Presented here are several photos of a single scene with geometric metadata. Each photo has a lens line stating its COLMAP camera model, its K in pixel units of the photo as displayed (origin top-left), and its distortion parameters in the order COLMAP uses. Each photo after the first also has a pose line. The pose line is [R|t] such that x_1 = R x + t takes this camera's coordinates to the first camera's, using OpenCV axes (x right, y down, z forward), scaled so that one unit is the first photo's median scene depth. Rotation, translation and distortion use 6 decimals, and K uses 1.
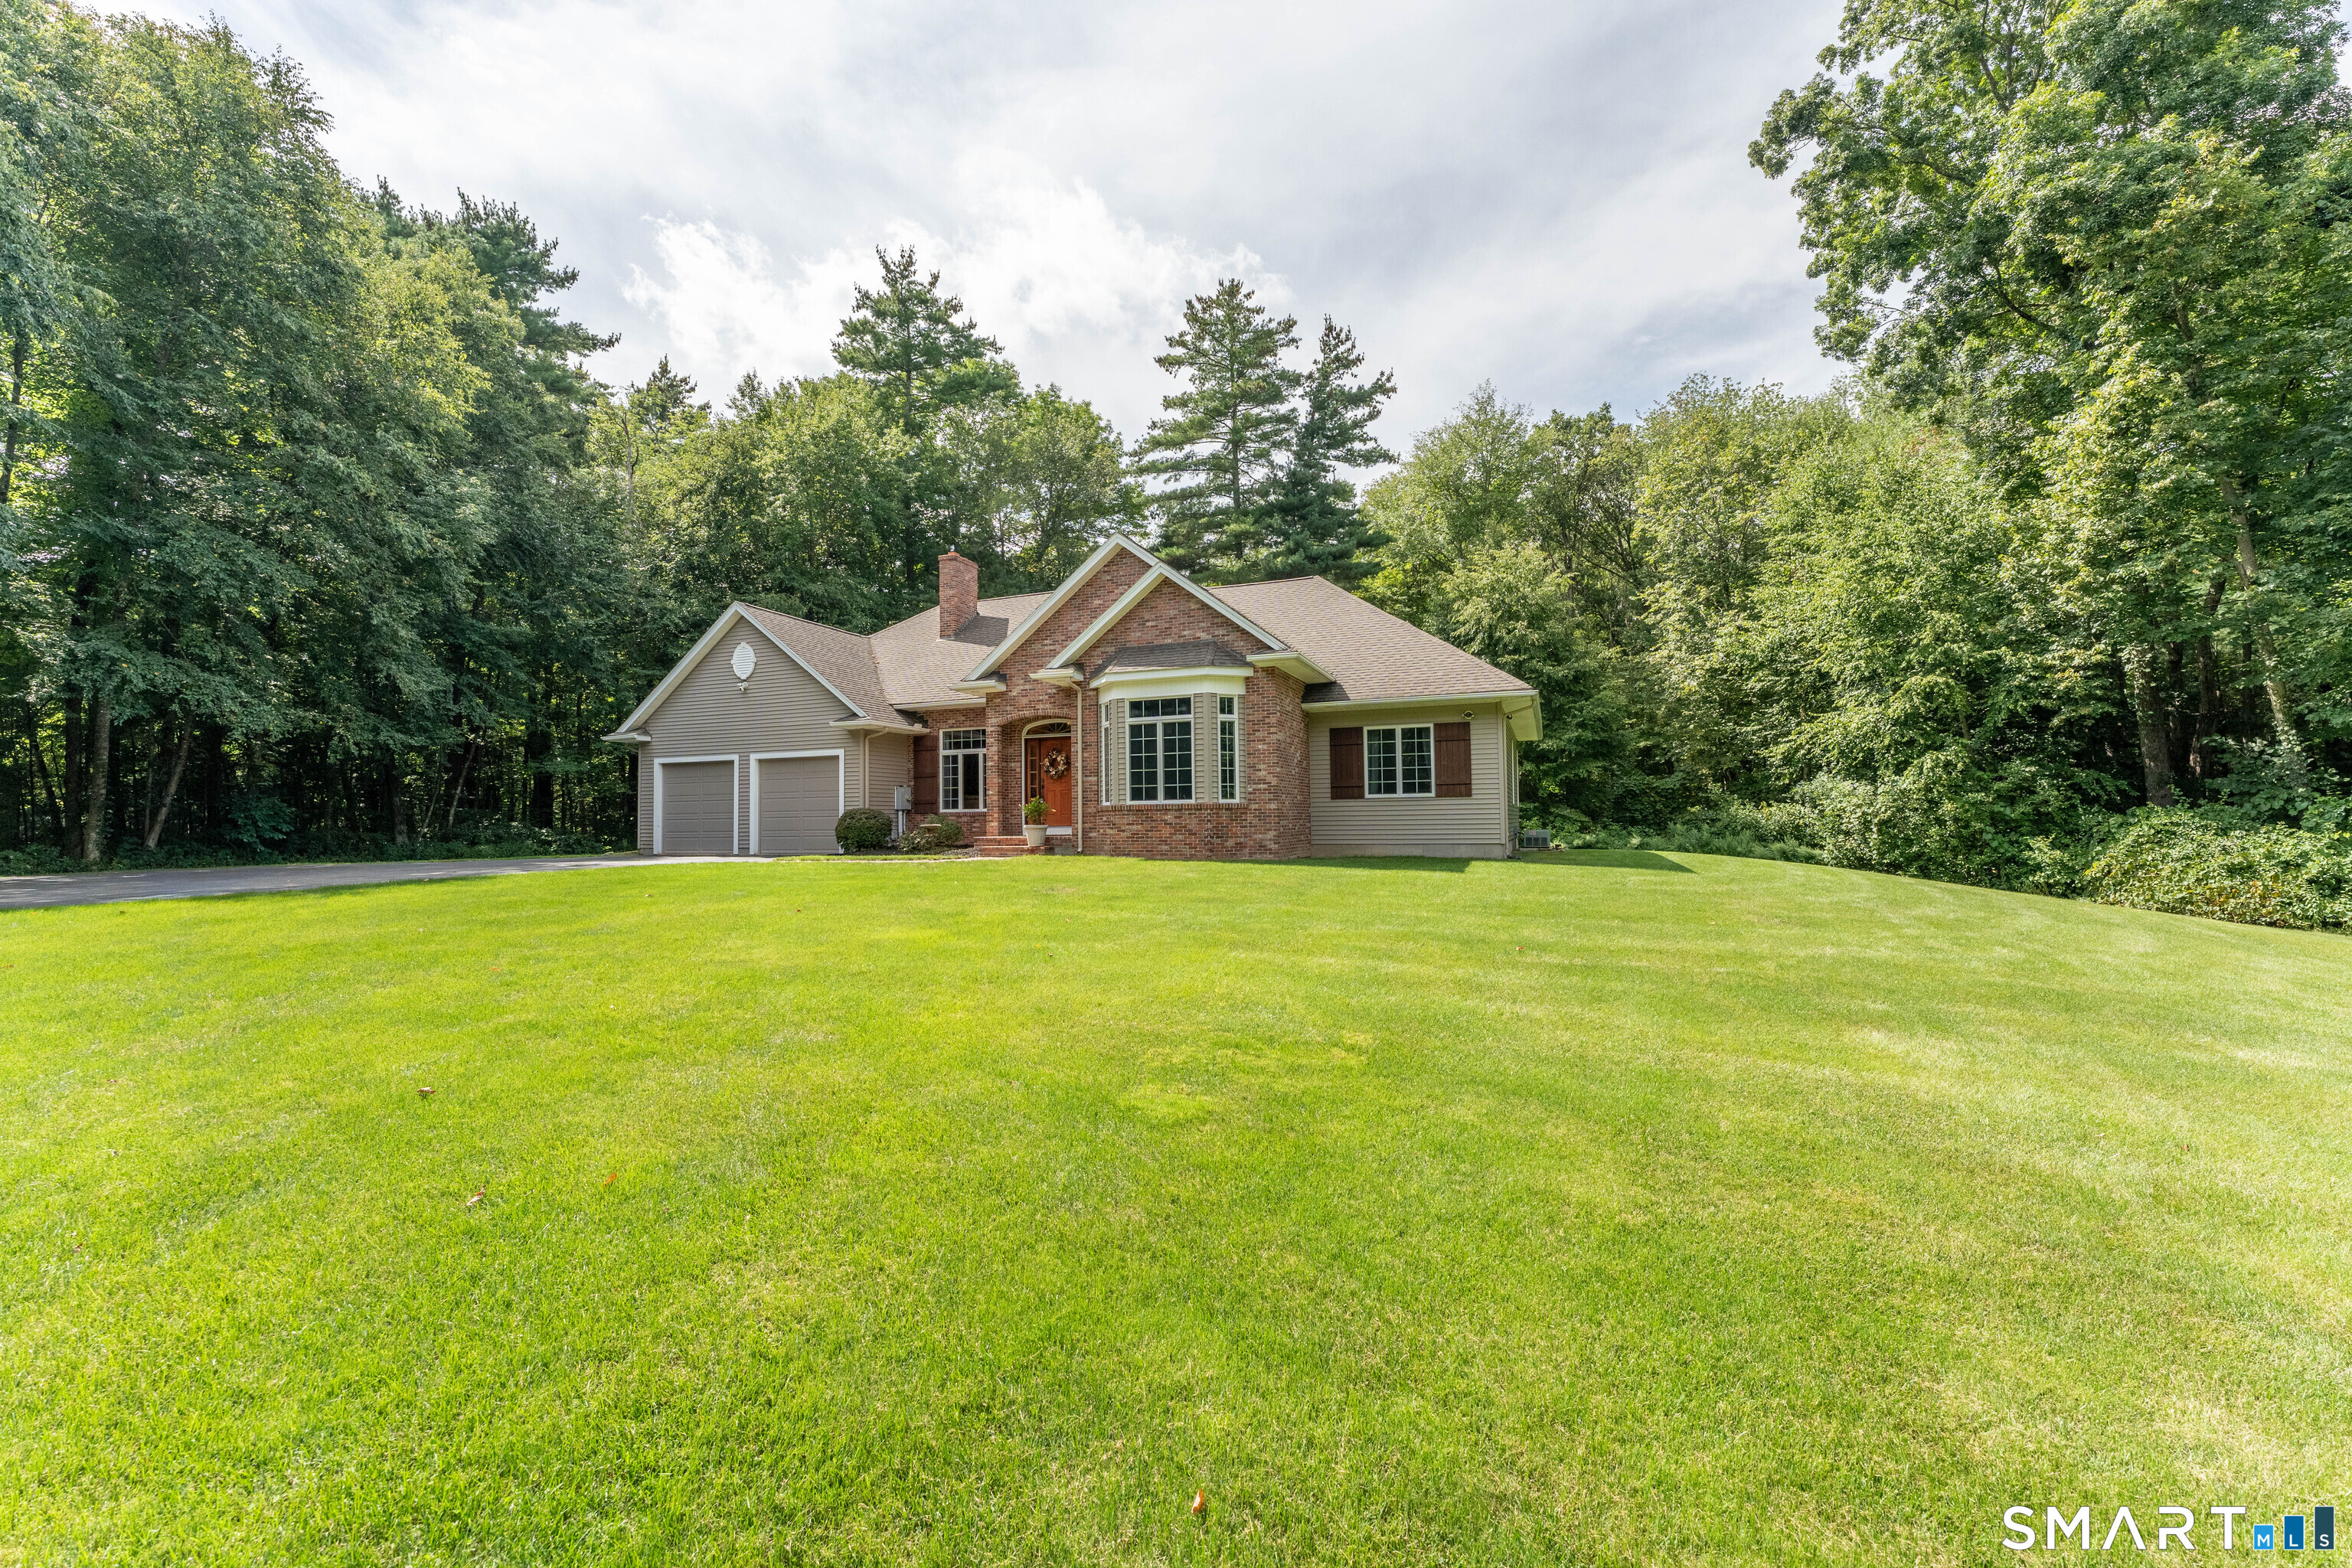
lens RADIAL K [[944.4, 0, 1174.2], [0, 944.4, 778.7], [0, 0, 1]] dist [-0.001190, 0.000088]
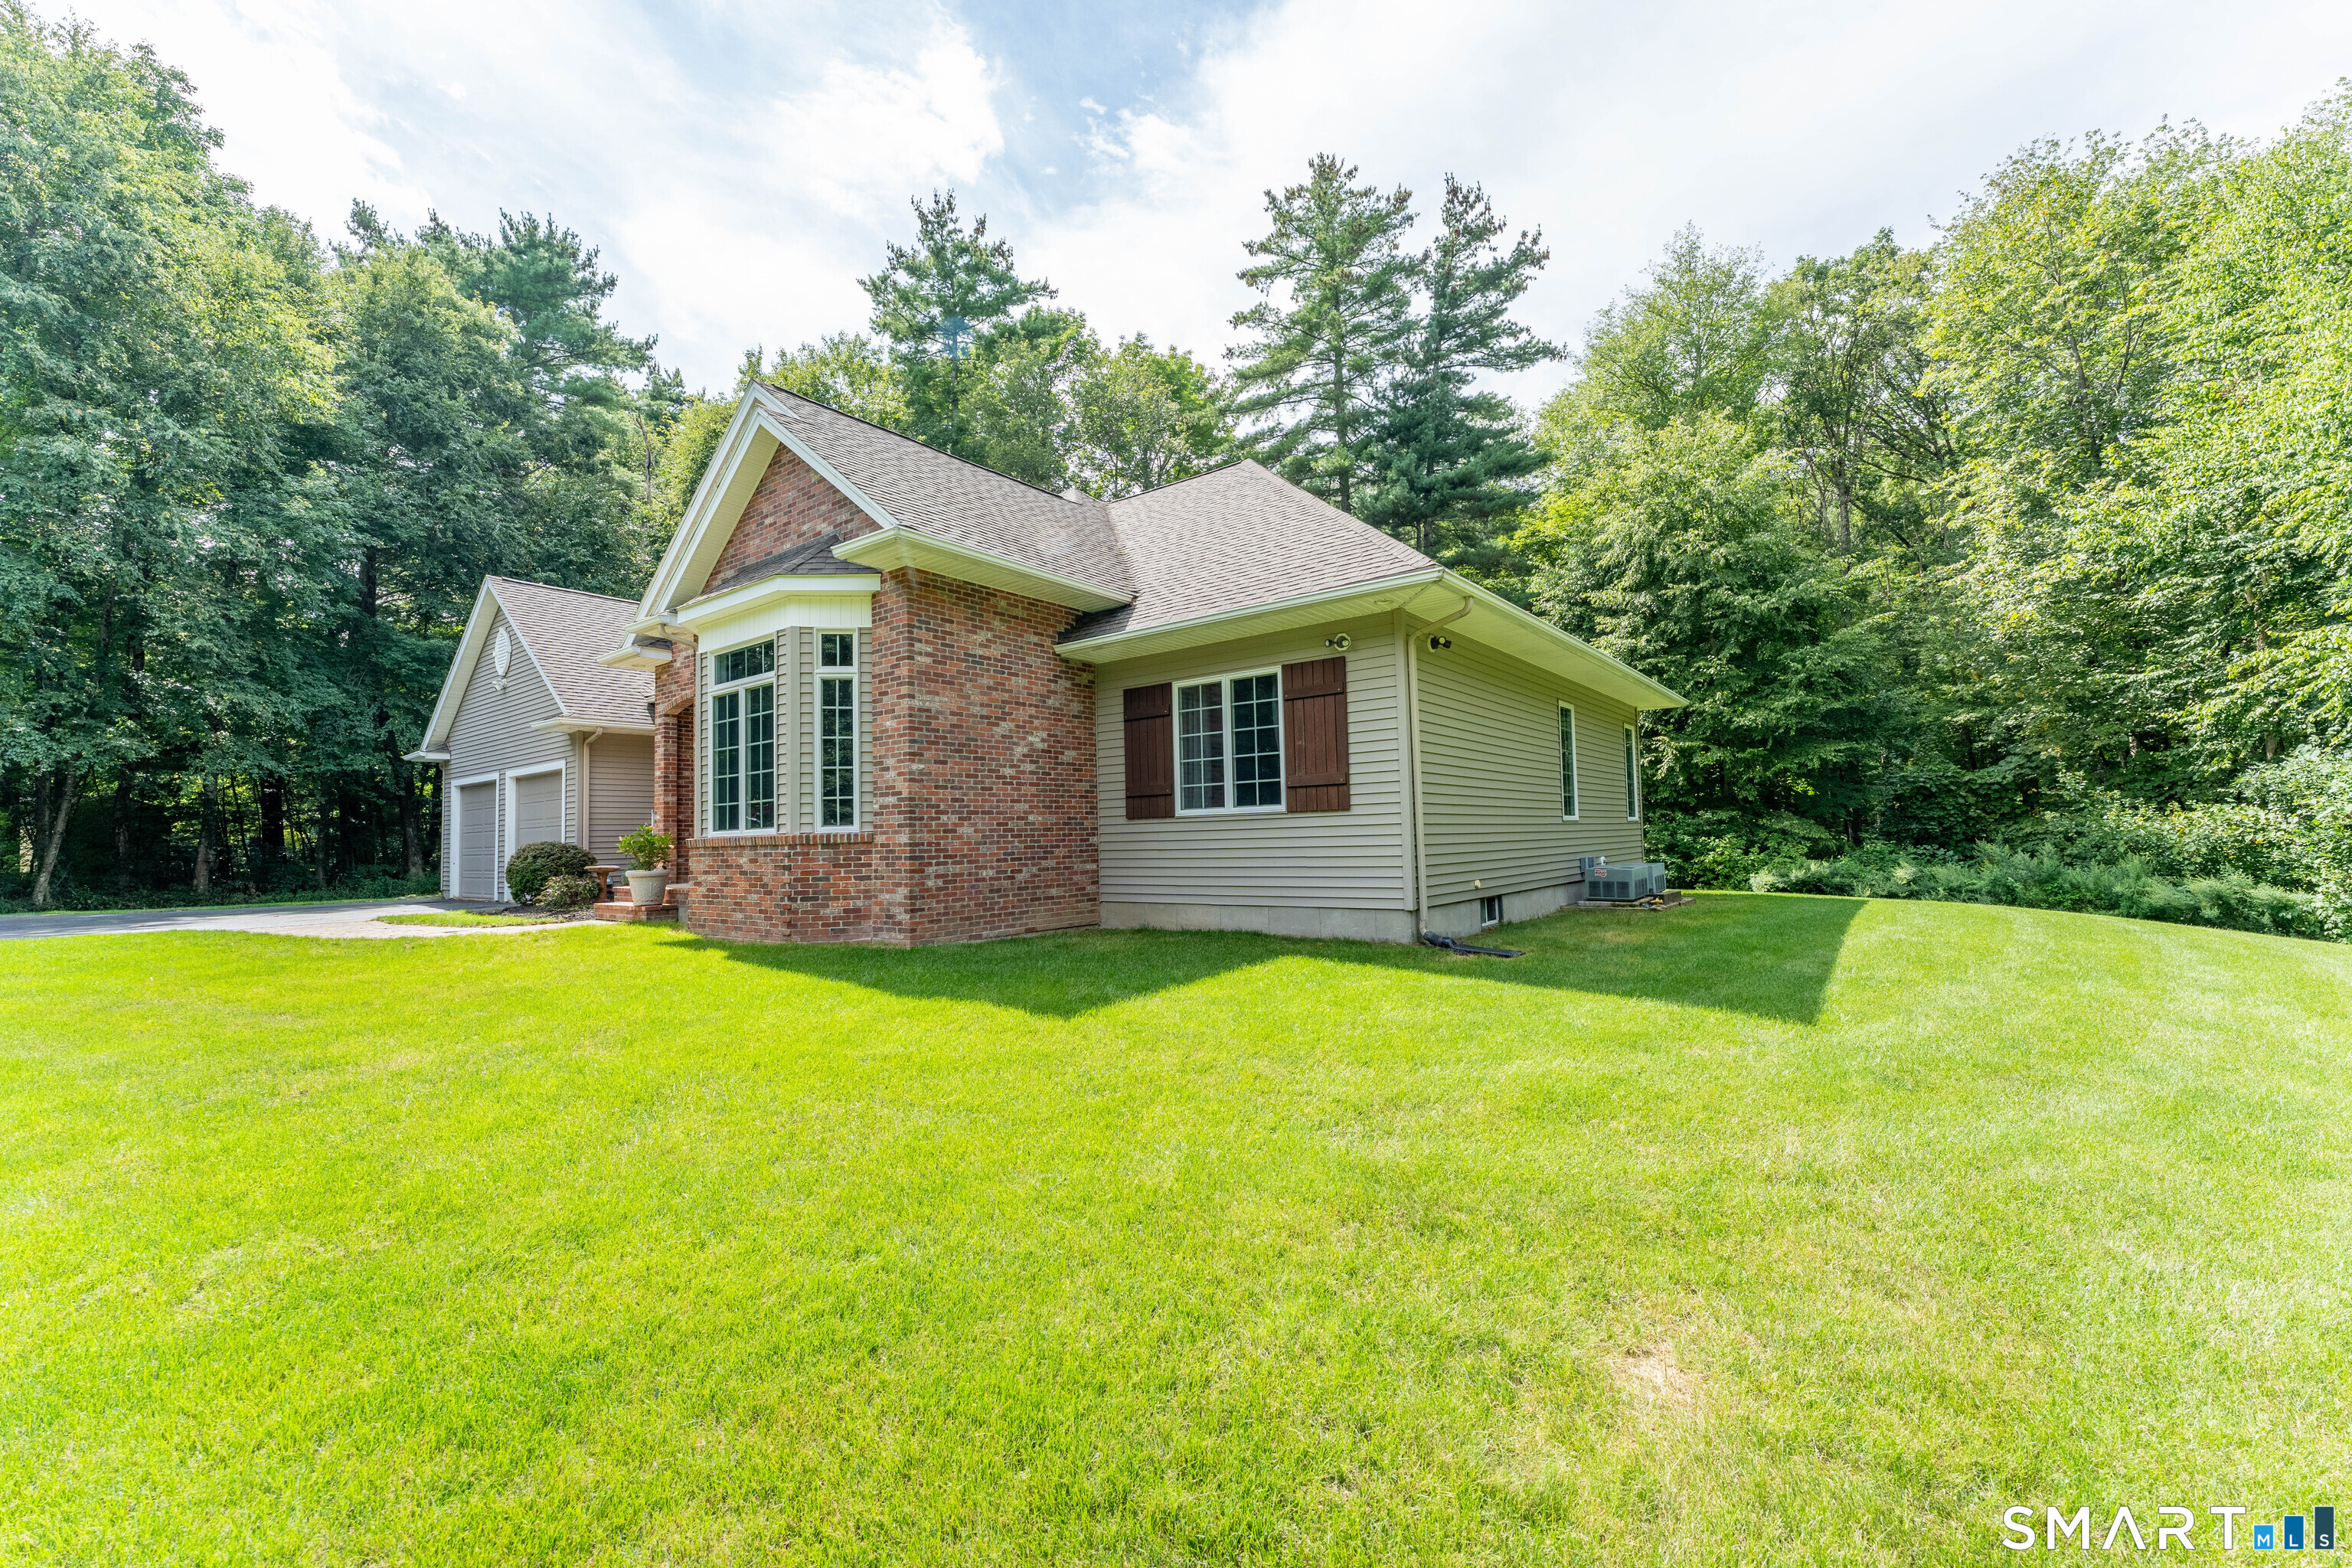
lens RADIAL K [[944.4, 0, 1176.0], [0, 944.4, 784.0], [0, 0, 1]] dist [-0.001190, 0.000088]
pose [[0.960505, -0.026992, -0.276952, 0.273131], [0.024980, 0.999630, -0.010791, 0.006165], [0.277141, 0.003447, 0.960823, 0.386030]]
